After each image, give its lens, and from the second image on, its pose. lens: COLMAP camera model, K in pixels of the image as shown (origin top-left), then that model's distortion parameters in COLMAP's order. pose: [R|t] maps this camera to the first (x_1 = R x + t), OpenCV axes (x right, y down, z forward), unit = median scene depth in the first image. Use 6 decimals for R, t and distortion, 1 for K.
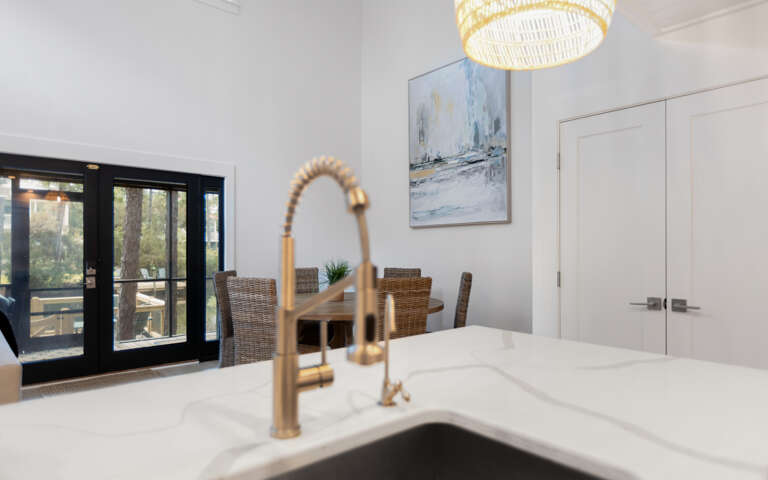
lens RADIAL K [[446.2, 0, 385.3], [0, 446.2, 250.8], [0, 0, 1]] dist [0.003784, 0.000206]
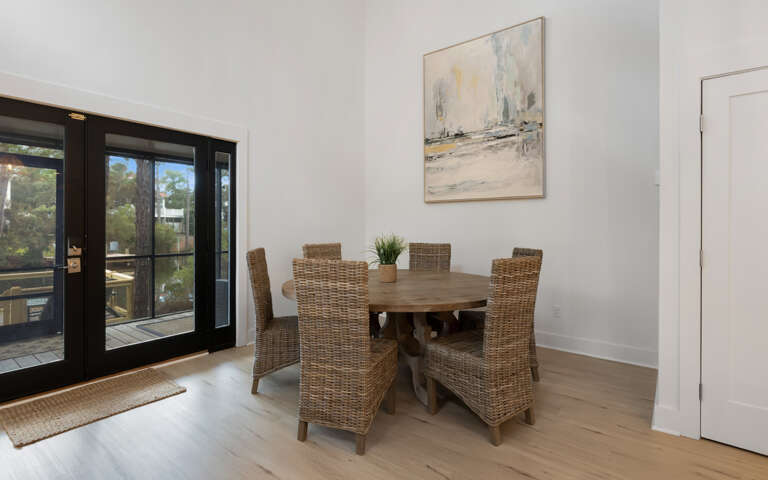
lens RADIAL K [[365.4, 0, 382.6], [0, 365.4, 225.7], [0, 0, 1]] dist [-0.001103, 0.000095]
pose [[0.983831, 0.002096, 0.179084, -0.211507], [-0.002101, 0.999998, -0.000164, 0.000863], [-0.179084, -0.000215, 0.983834, 0.241306]]
